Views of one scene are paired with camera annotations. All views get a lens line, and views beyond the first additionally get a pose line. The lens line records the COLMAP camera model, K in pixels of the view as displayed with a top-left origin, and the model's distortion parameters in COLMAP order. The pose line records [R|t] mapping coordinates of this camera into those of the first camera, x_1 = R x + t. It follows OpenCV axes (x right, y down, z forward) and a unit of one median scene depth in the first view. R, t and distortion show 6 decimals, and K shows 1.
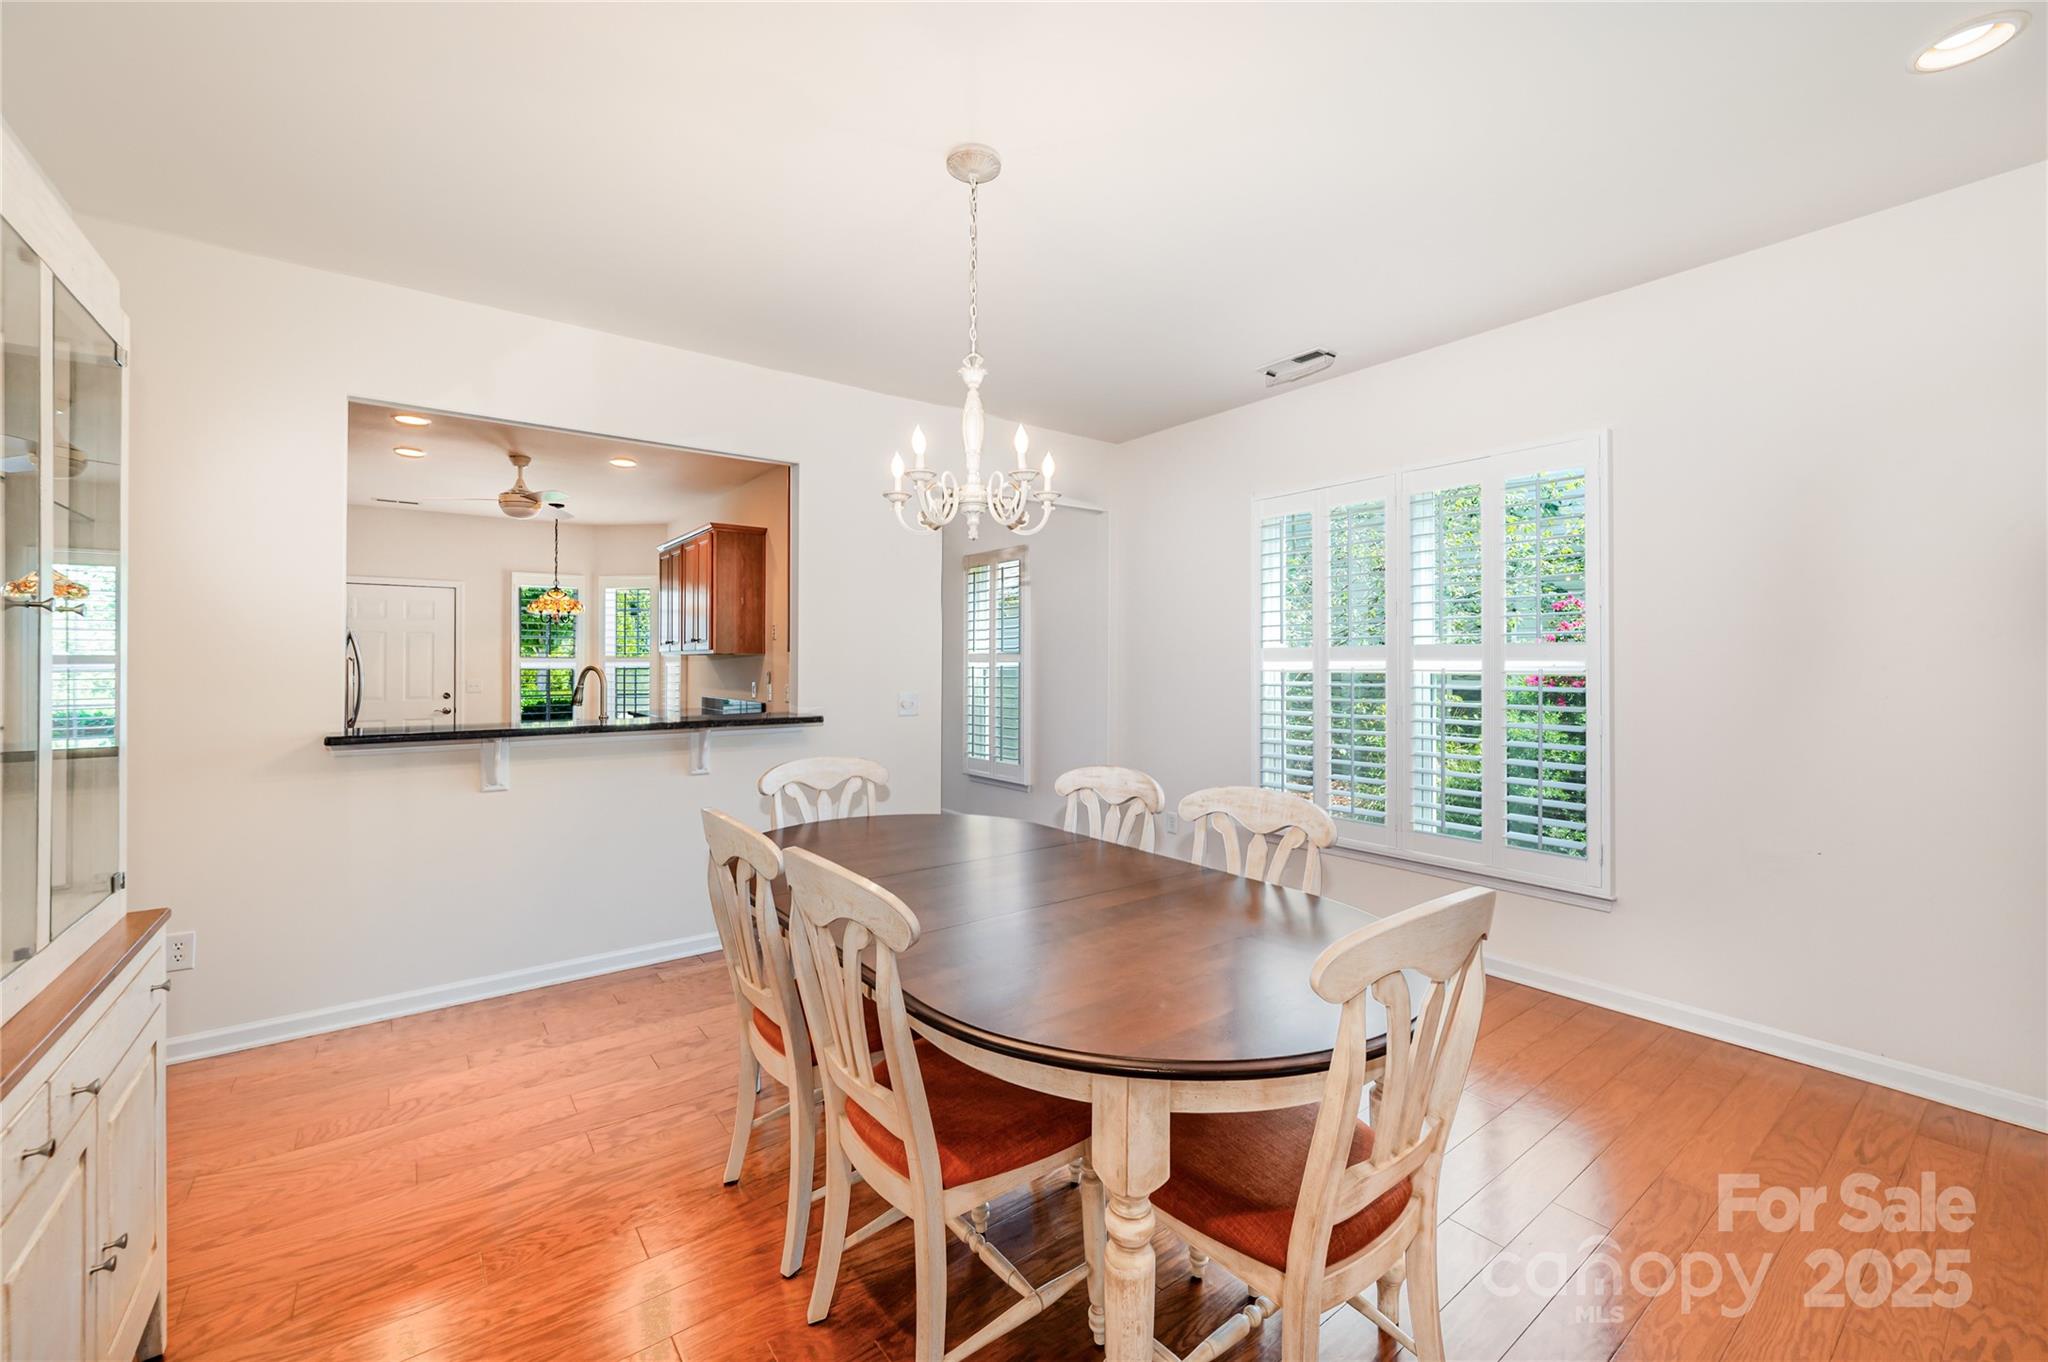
lens RADIAL K [[813.6, 0, 1010.0], [0, 813.6, 667.6], [0, 0, 1]] dist [-0.014311, 0.000379]
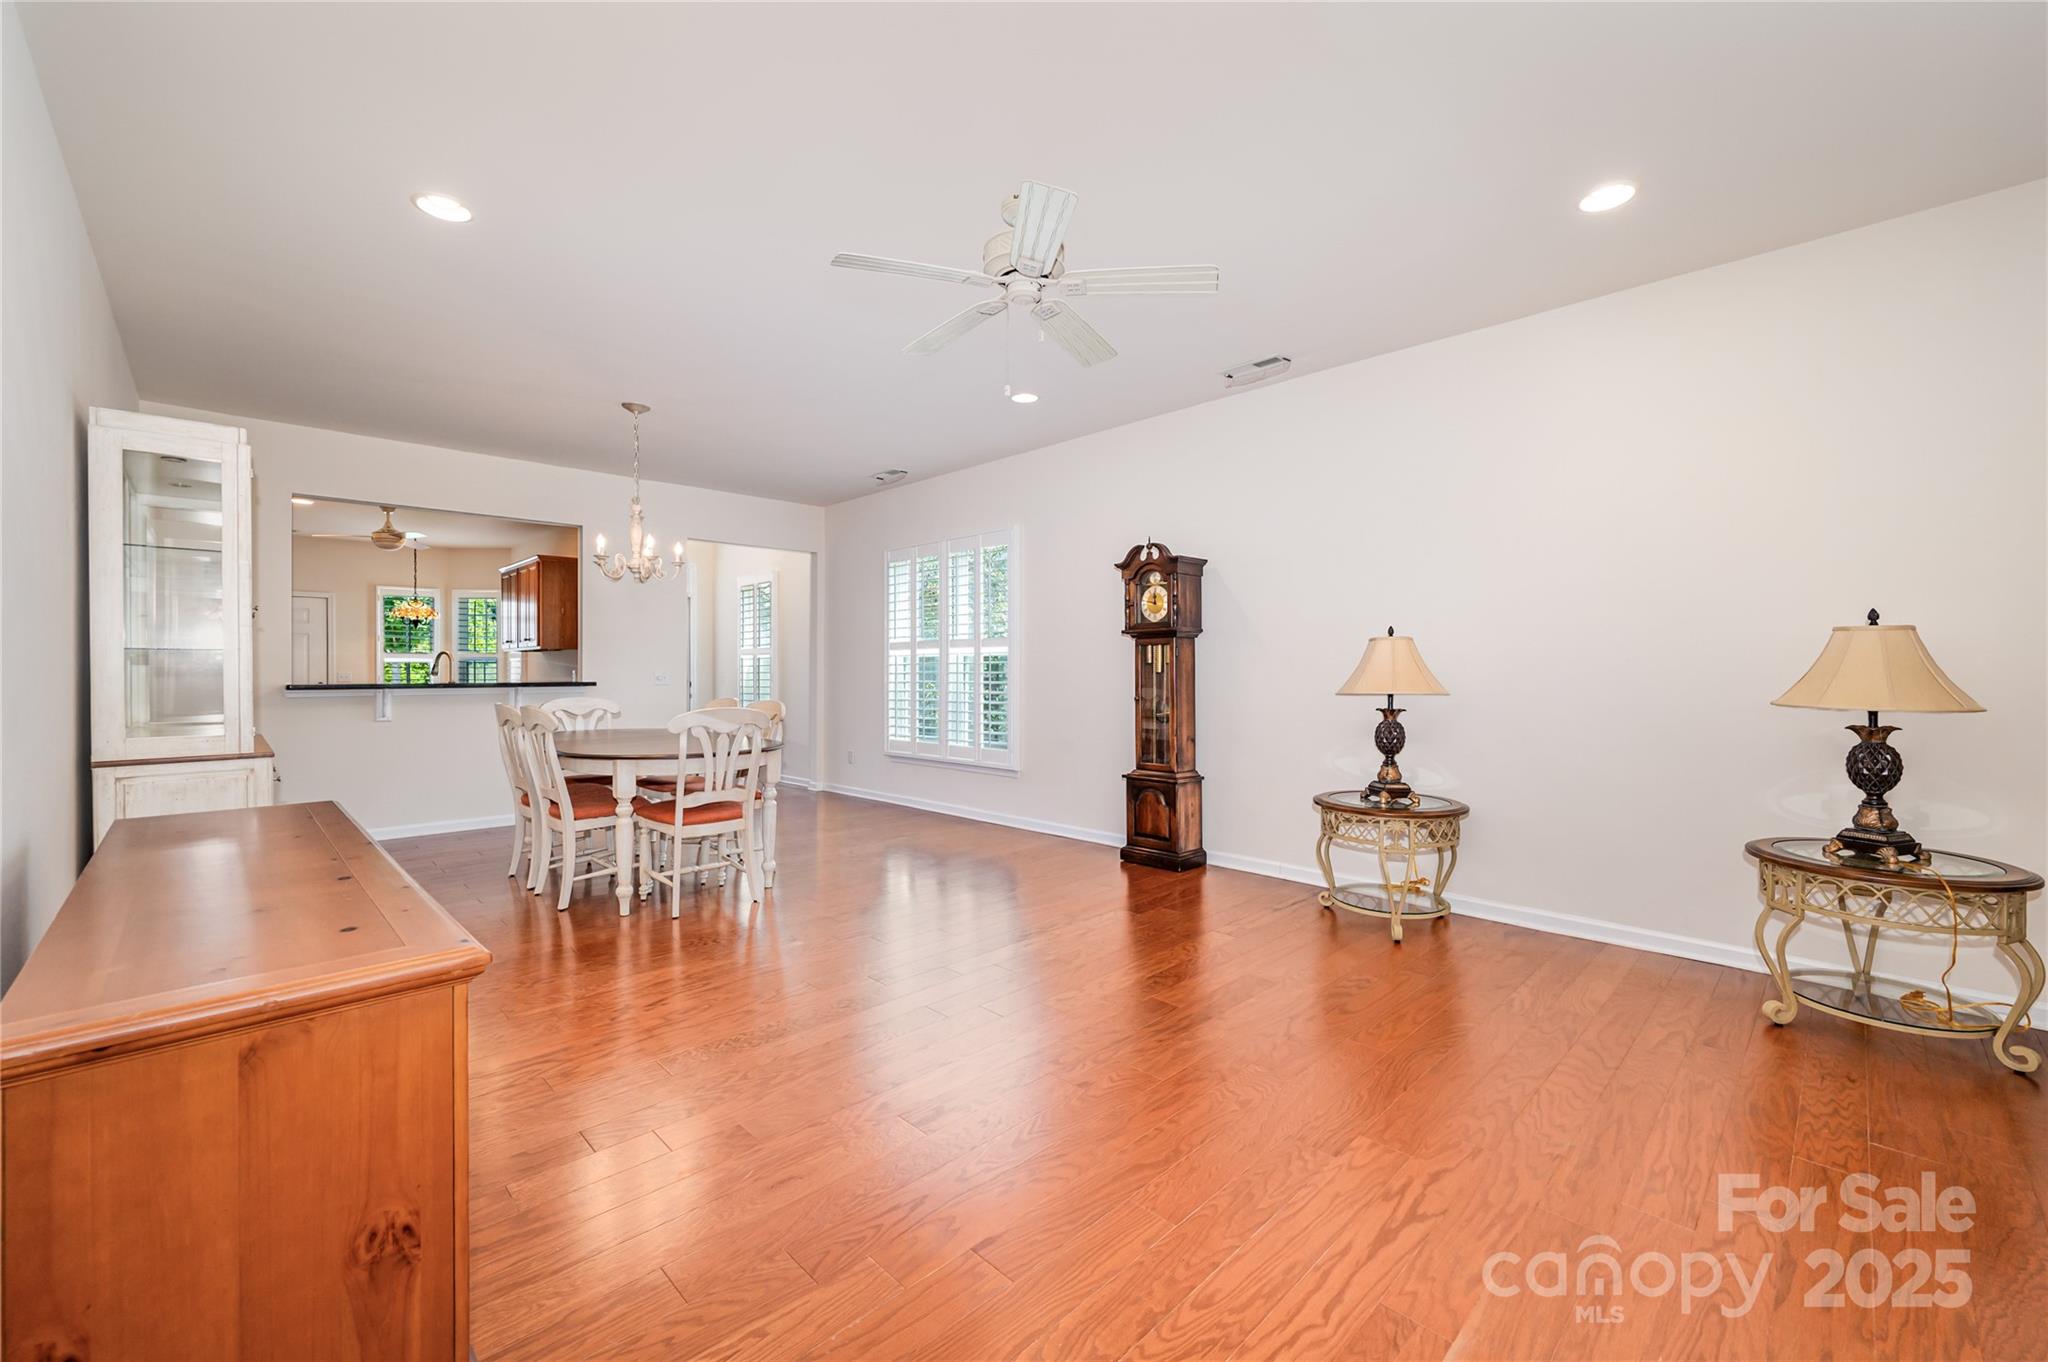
lens RADIAL K [[813.6, 0, 1039.2], [0, 813.6, 681.6], [0, 0, 1]] dist [-0.014311, 0.000379]
pose [[0.988360, 0.000986, 0.152129, 0.263852], [-0.000847, 0.999999, -0.000979, 0.039971], [-0.152130, 0.000839, 0.988360, -0.489740]]
